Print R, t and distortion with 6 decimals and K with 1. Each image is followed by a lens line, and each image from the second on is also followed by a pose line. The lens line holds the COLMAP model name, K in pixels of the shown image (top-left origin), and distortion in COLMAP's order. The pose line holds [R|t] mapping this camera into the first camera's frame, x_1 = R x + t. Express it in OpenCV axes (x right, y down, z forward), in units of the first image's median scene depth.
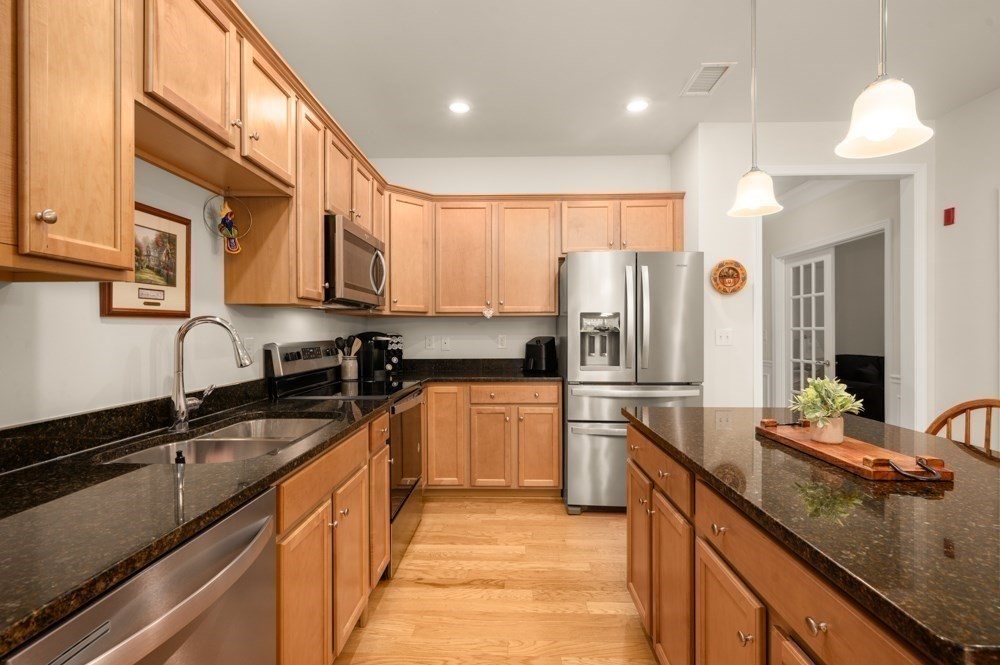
lens RADIAL K [[462.2, 0, 502.1], [0, 462.2, 329.5], [0, 0, 1]] dist [0.000018, -0.000569]
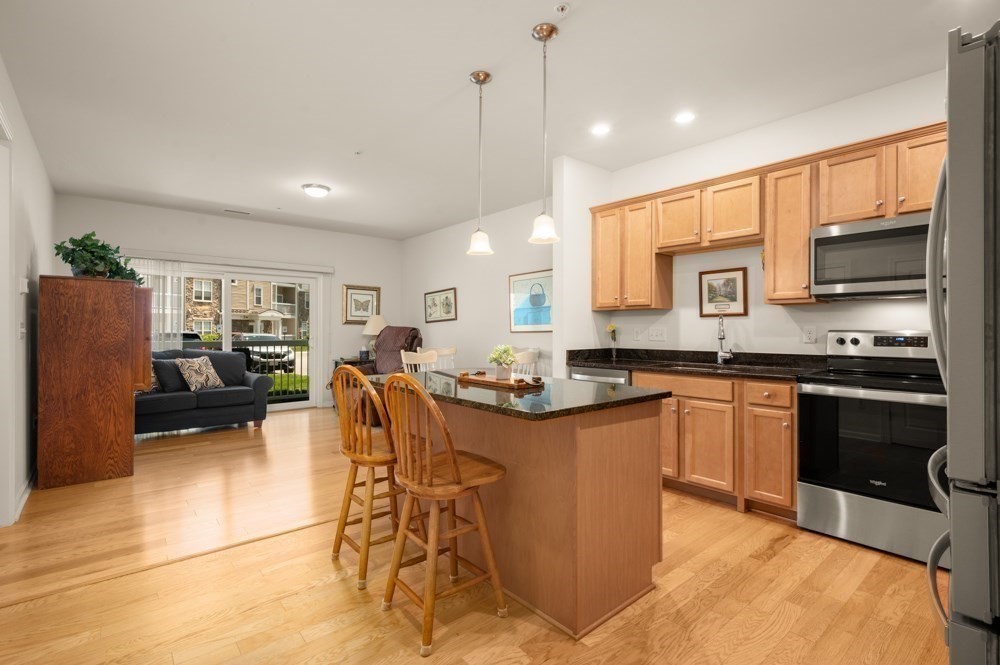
lens RADIAL K [[462.2, 0, 502.1], [0, 462.2, 329.5], [0, 0, 1]] dist [0.000018, -0.000569]
pose [[-0.745587, 0.000411, -0.666408, 0.820182], [0.001124, 0.999999, -0.000641, 0.019462], [0.666407, -0.001227, -0.745587, 1.006841]]
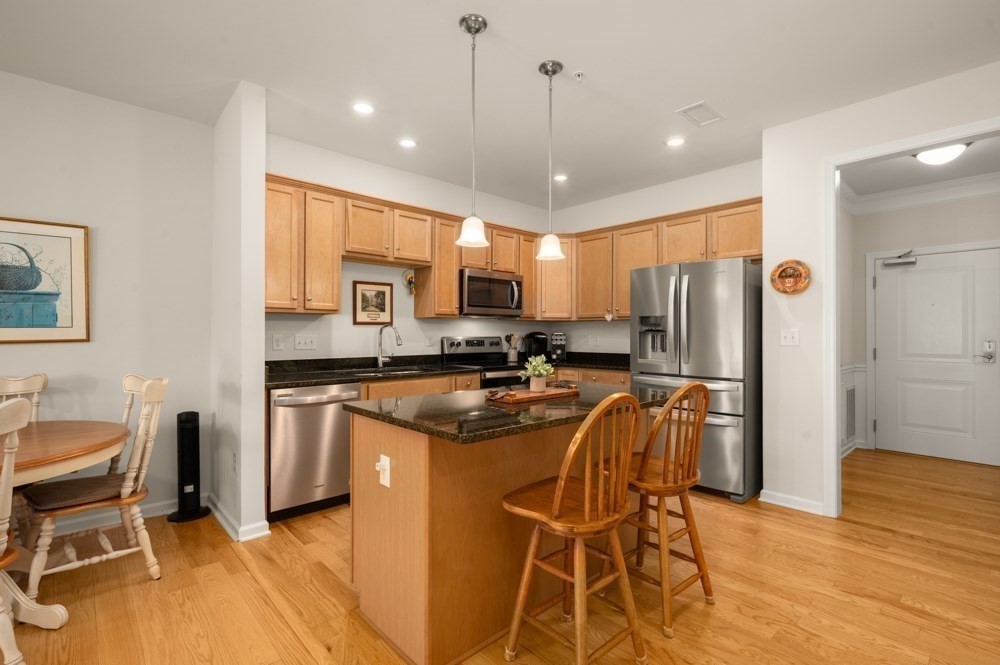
lens RADIAL K [[462.2, 0, 502.1], [0, 462.2, 329.5], [0, 0, 1]] dist [0.000018, -0.000569]
pose [[0.696320, -0.002928, -0.717726, 0.796782], [-0.001630, 0.999983, -0.005662, 0.006621], [0.717730, 0.005112, 0.696303, -0.139178]]
